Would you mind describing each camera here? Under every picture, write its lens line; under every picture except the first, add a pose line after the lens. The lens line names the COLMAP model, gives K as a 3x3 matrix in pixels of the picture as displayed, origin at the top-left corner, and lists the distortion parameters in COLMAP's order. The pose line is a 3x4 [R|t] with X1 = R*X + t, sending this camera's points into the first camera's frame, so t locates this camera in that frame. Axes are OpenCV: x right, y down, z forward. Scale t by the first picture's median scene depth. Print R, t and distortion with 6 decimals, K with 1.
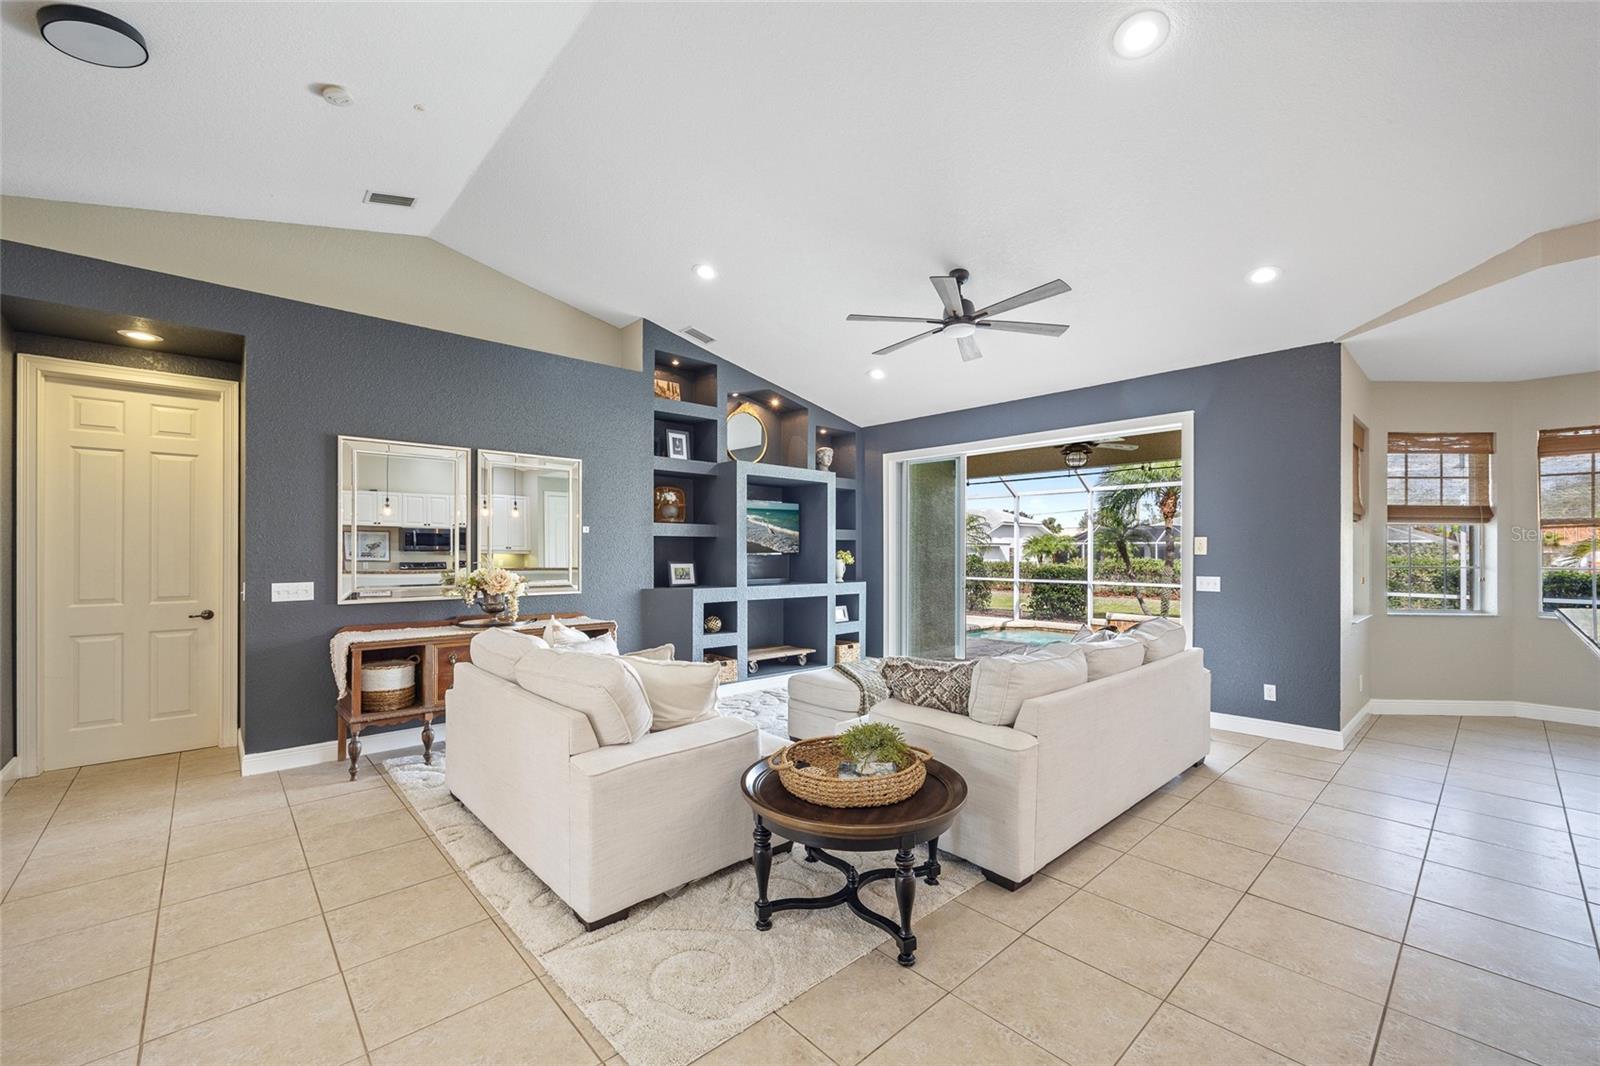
lens RADIAL K [[642.3, 0, 796.0], [0, 642.3, 547.0], [0, 0, 1]] dist [-0.003923, 0.000677]
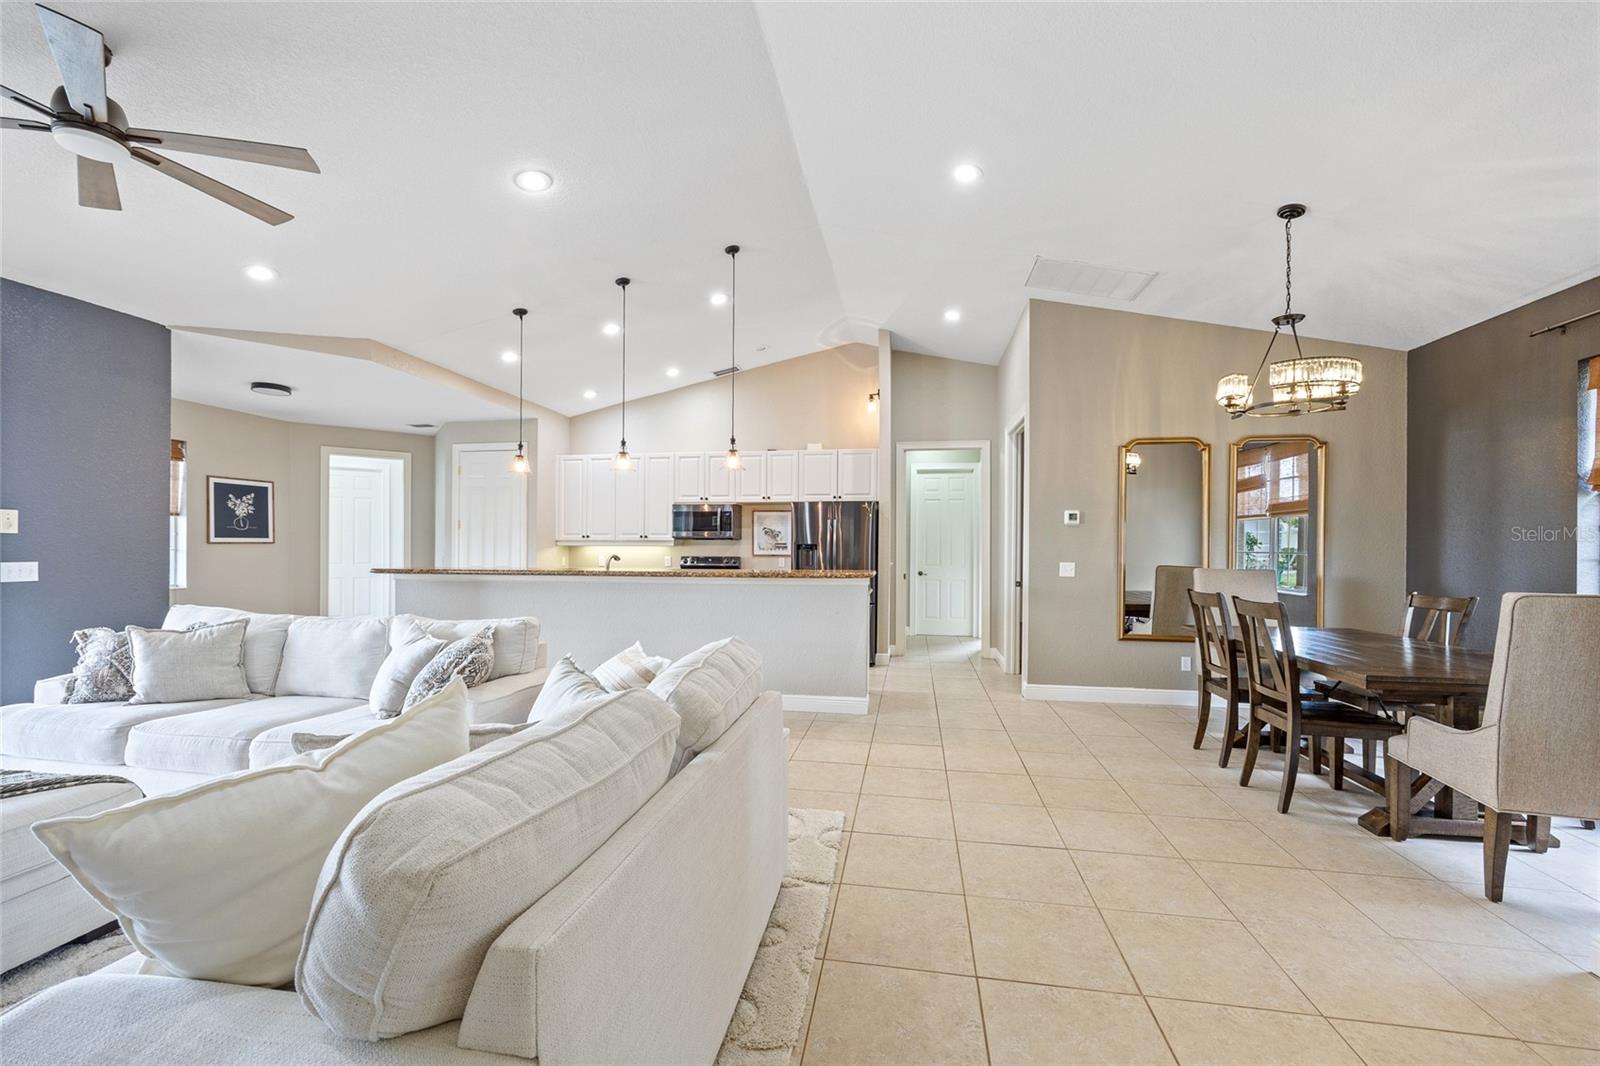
lens RADIAL K [[642.3, 0, 809.4], [0, 642.3, 555.5], [0, 0, 1]] dist [-0.003923, 0.000677]
pose [[-0.617517, -0.012007, 0.786466, -0.471968], [-0.007699, 0.999928, 0.009221, 0.021419], [-0.786520, -0.000361, -0.617565, 0.649788]]
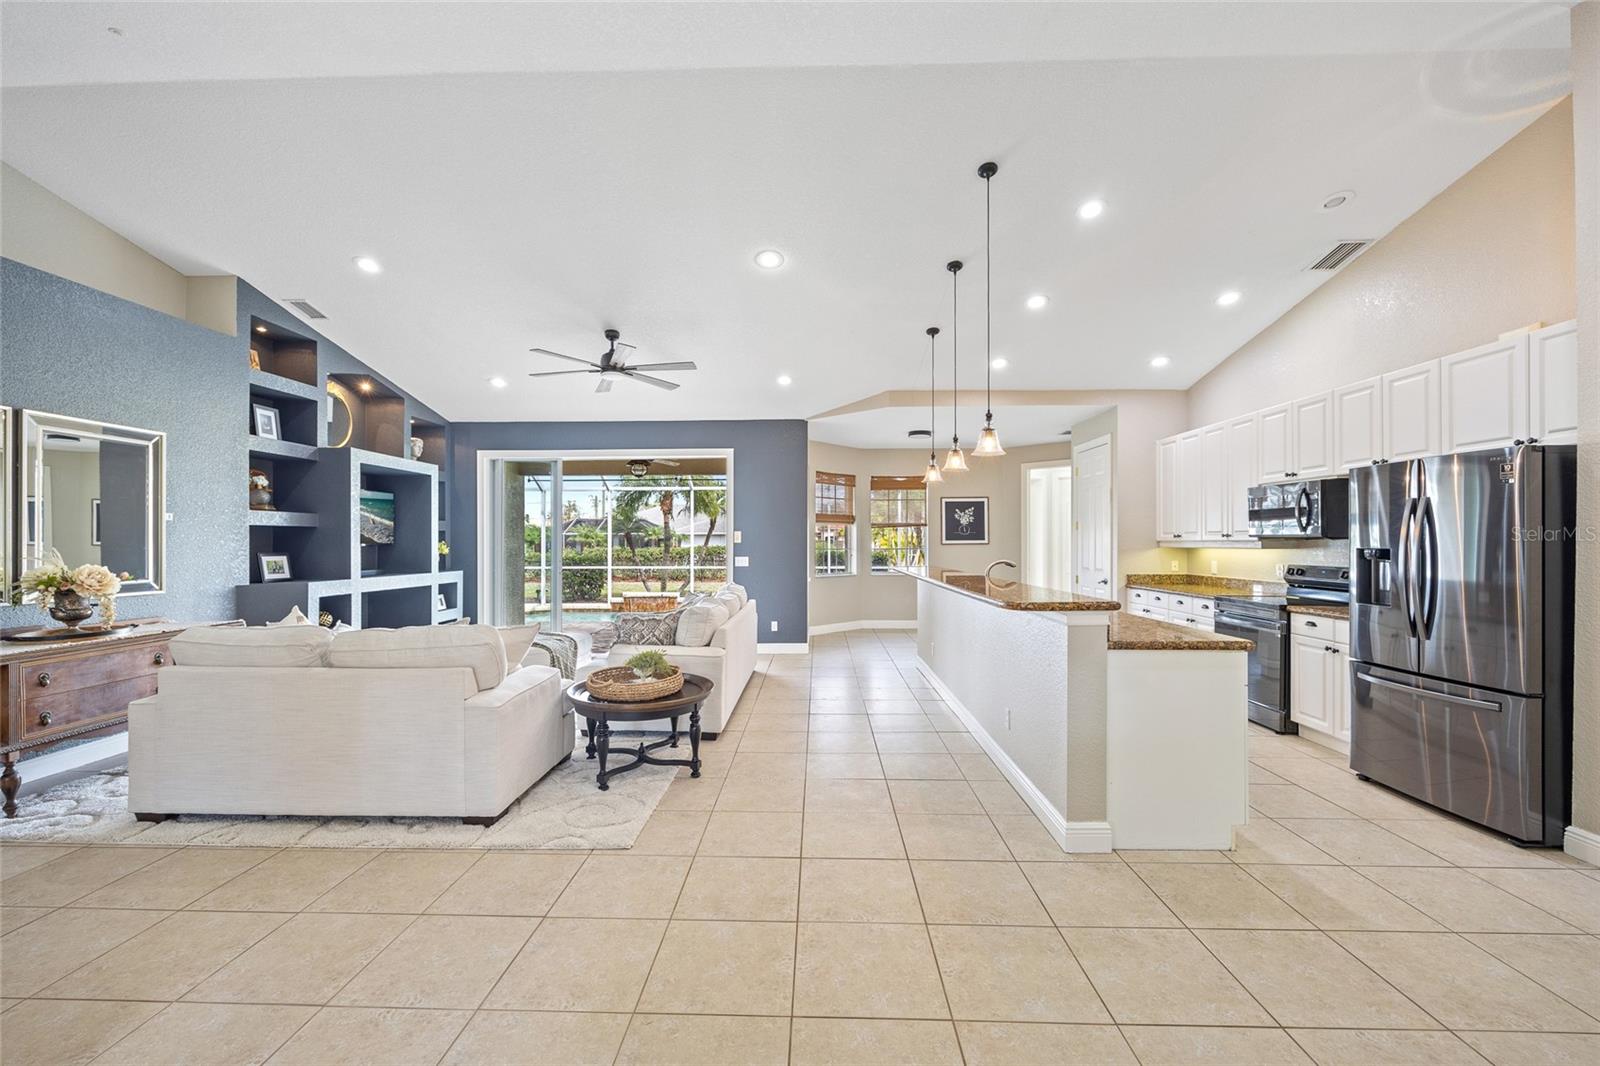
lens RADIAL K [[642.3, 0, 795.3], [0, 642.3, 536.8], [0, 0, 1]] dist [-0.003923, 0.000677]
pose [[0.697499, 0.001467, 0.716585, -0.337703], [-0.000645, 0.999999, -0.001419, -0.000223], [-0.716586, 0.000527, 0.697499, -0.156439]]
